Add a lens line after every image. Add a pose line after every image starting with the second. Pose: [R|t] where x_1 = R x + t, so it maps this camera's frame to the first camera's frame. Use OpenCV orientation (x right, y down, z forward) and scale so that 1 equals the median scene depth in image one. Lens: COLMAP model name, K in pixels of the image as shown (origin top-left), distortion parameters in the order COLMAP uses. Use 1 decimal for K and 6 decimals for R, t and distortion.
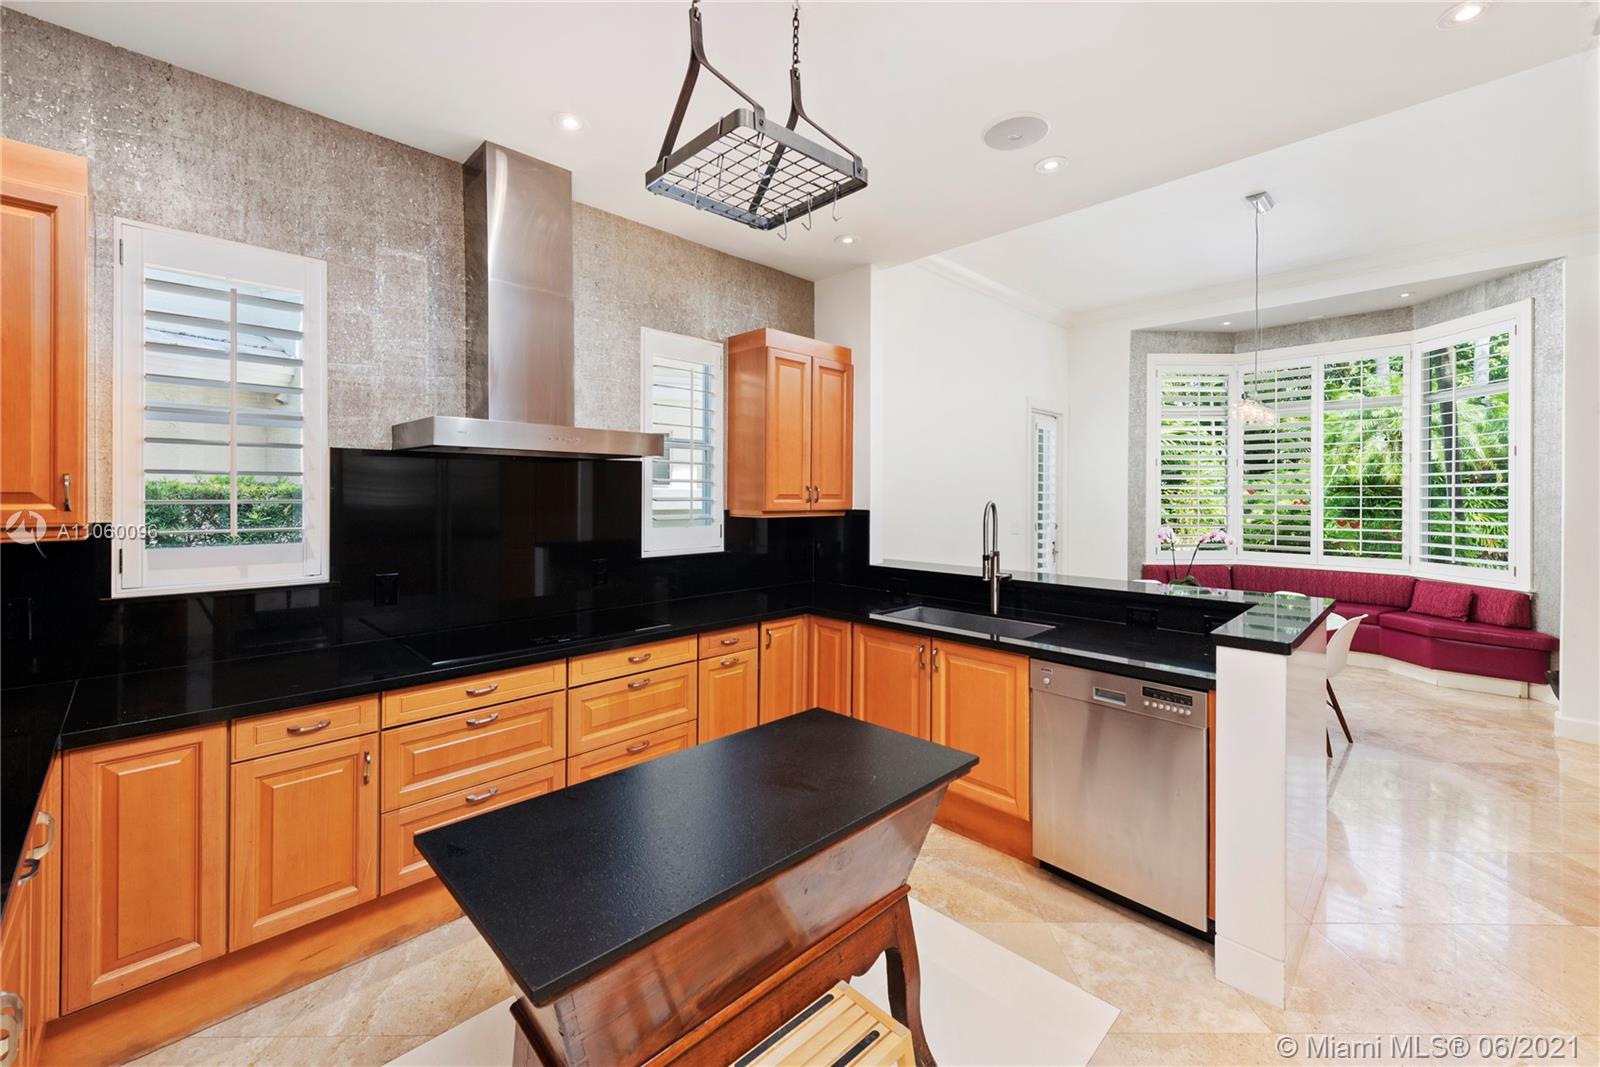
lens RADIAL K [[643.8, 0, 807.5], [0, 643.8, 492.6], [0, 0, 1]] dist [0.003158, 0.000265]
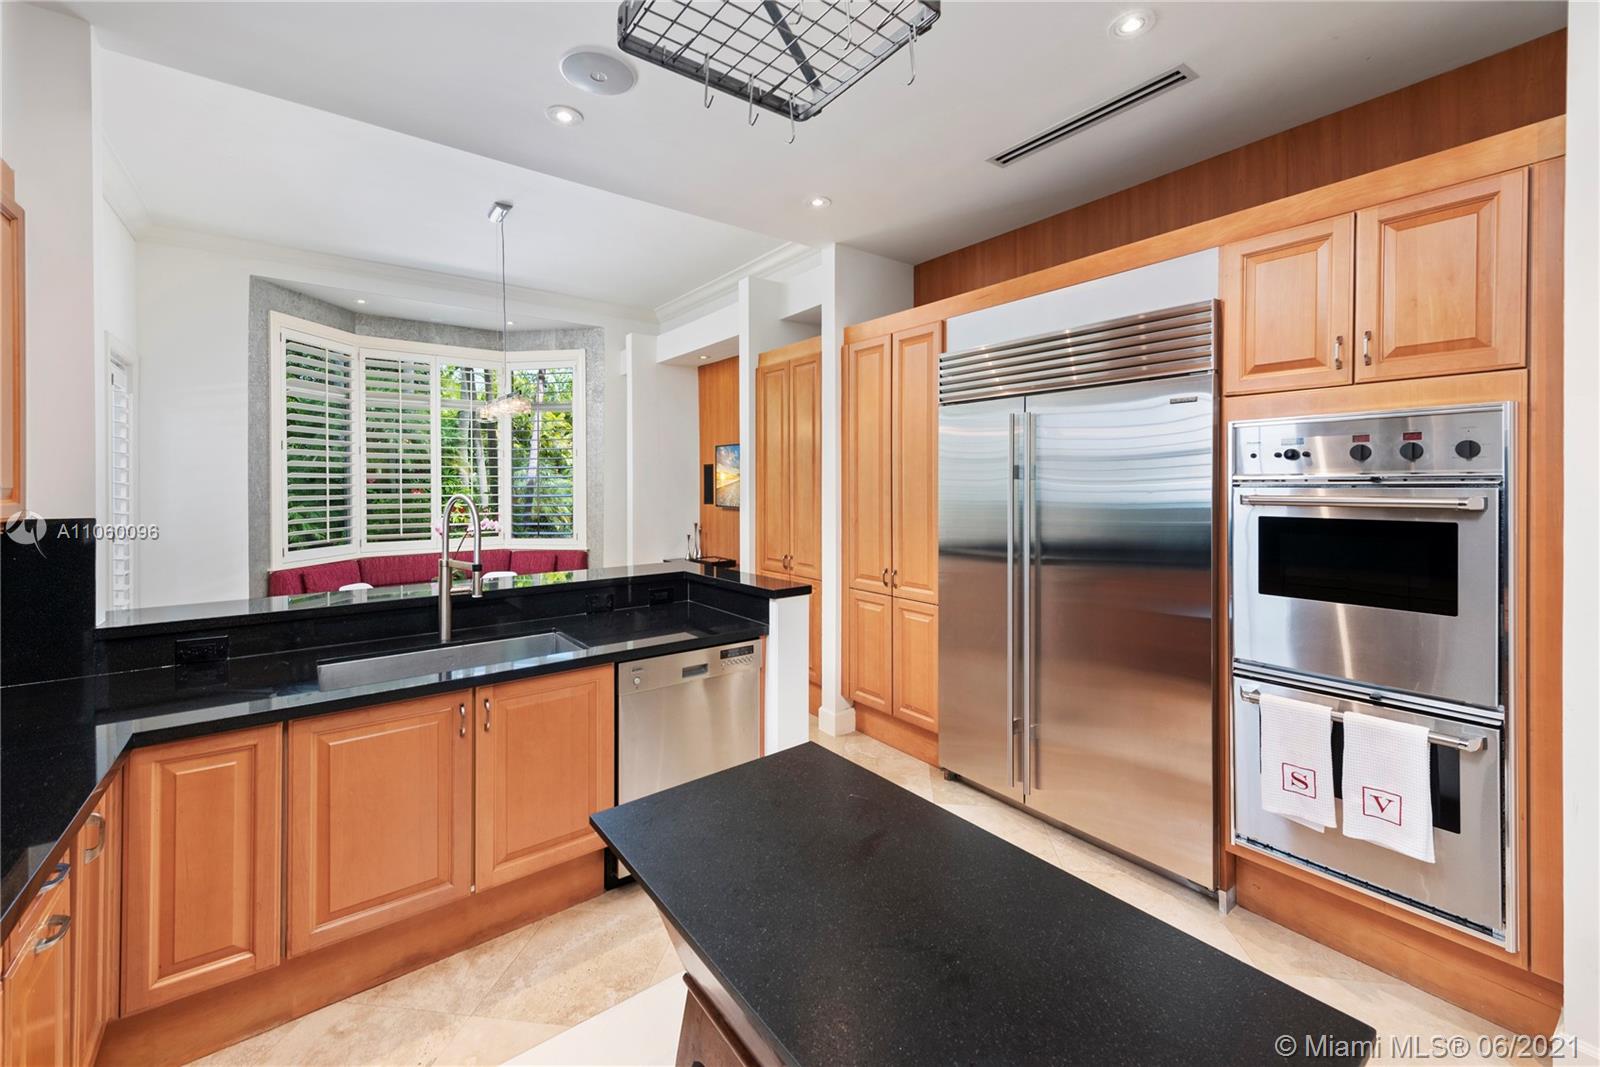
lens RADIAL K [[643.8, 0, 816.7], [0, 643.8, 484.6], [0, 0, 1]] dist [0.003158, 0.000265]
pose [[0.116677, -0.003408, 0.993164, -0.205782], [-0.001900, 0.999992, 0.003655, -0.000875], [-0.993168, -0.002313, 0.116669, 0.239325]]
